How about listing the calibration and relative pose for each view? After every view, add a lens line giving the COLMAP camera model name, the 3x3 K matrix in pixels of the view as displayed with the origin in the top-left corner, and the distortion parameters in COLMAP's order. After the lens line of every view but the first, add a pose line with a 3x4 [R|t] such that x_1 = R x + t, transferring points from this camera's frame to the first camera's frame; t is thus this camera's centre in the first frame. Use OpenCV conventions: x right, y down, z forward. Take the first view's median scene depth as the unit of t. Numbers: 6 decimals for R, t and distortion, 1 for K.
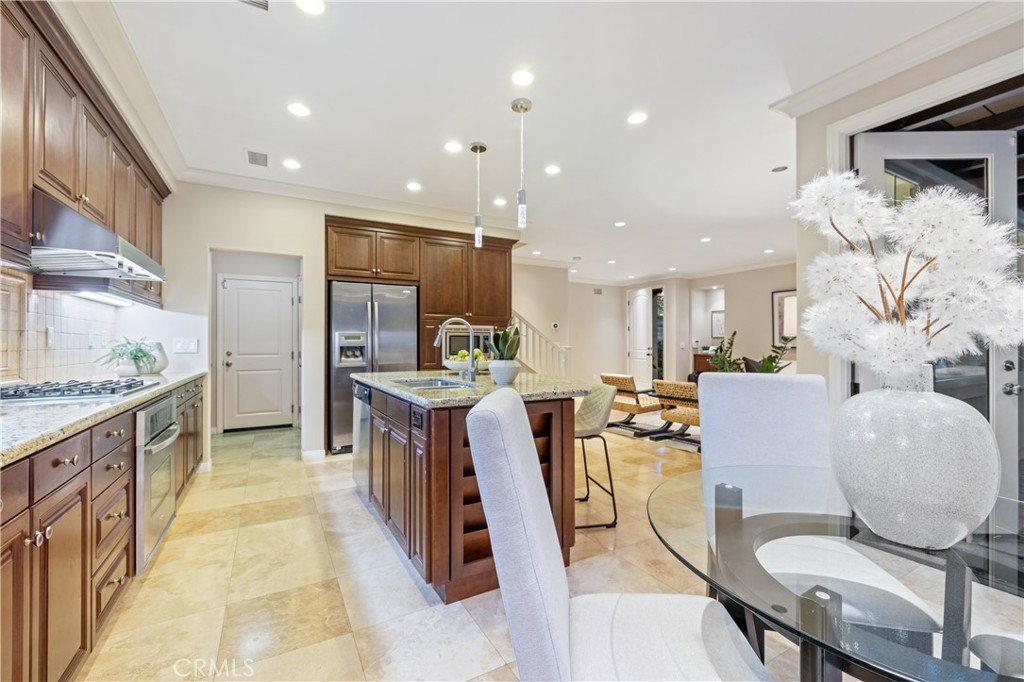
lens RADIAL K [[434.7, 0, 512.0], [0, 434.7, 341.0], [0, 0, 1]] dist [-0.000681, 0.000020]
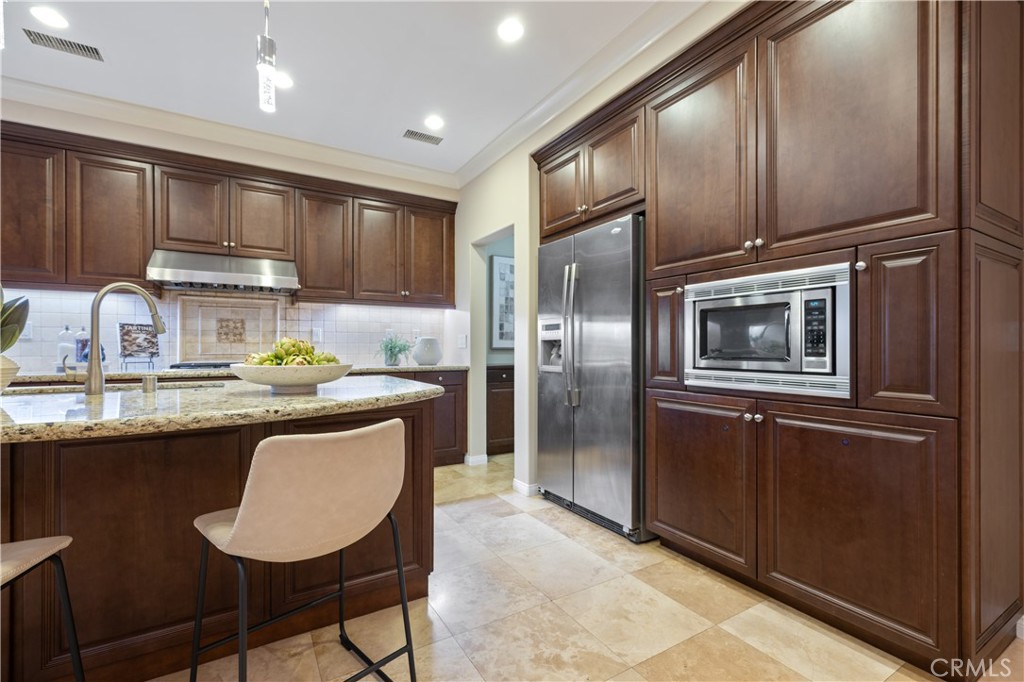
lens RADIAL K [[442.4, 0, 509.4], [0, 442.4, 349.9], [0, 0, 1]] dist [0.000164, 0.000436]
pose [[0.022161, 0.004528, -0.999744, 0.347673], [0.011633, 0.999921, 0.004787, 0.028317], [0.999687, -0.011736, 0.022107, 1.116795]]
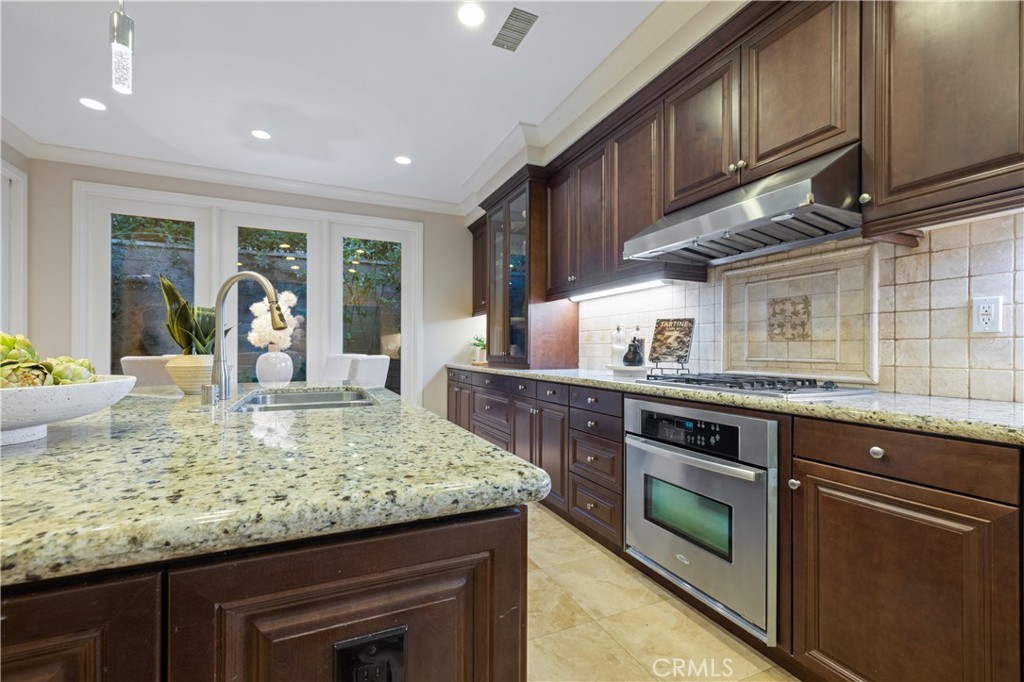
lens RADIAL K [[442.4, 0, 509.4], [0, 442.4, 349.9], [0, 0, 1]] dist [0.000164, 0.000436]
pose [[-0.996021, -0.001929, 0.089093, -0.345252], [-0.002858, 0.999943, -0.010301, 0.027814], [-0.089068, -0.010515, -0.995970, 1.094686]]
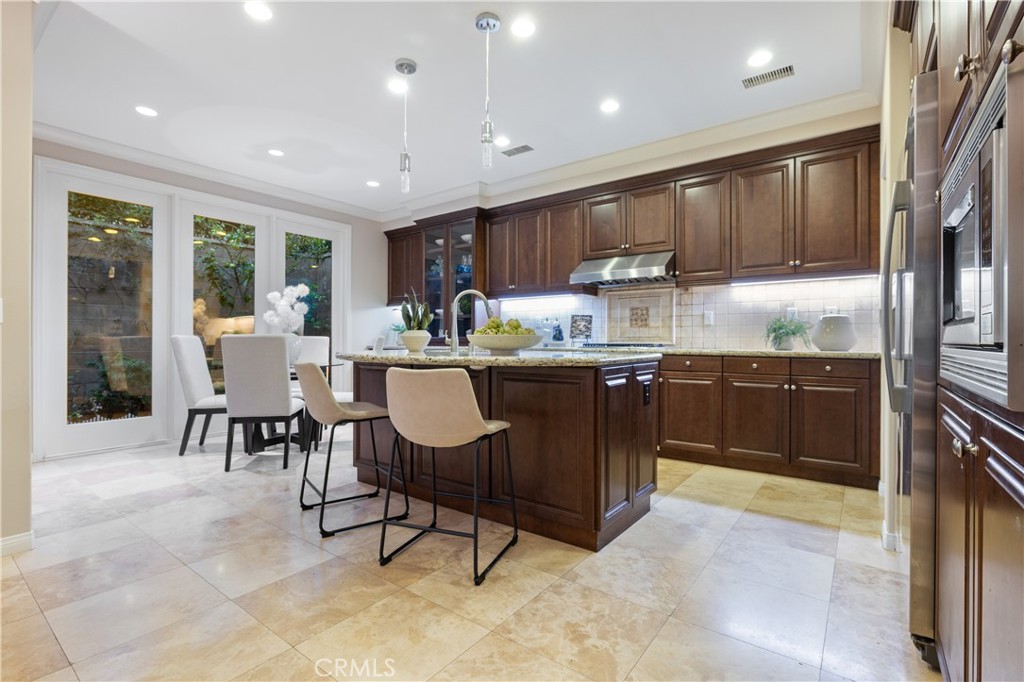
lens RADIAL K [[473.1, 0, 512.0], [0, 473.1, 341.0], [0, 0, 1]] dist [-0.001221, -0.000197]
pose [[-0.914687, 0.001179, -0.404160, 0.171597], [0.004380, 0.999966, -0.006997, 0.053597], [0.404138, -0.008170, -0.914661, 1.528632]]
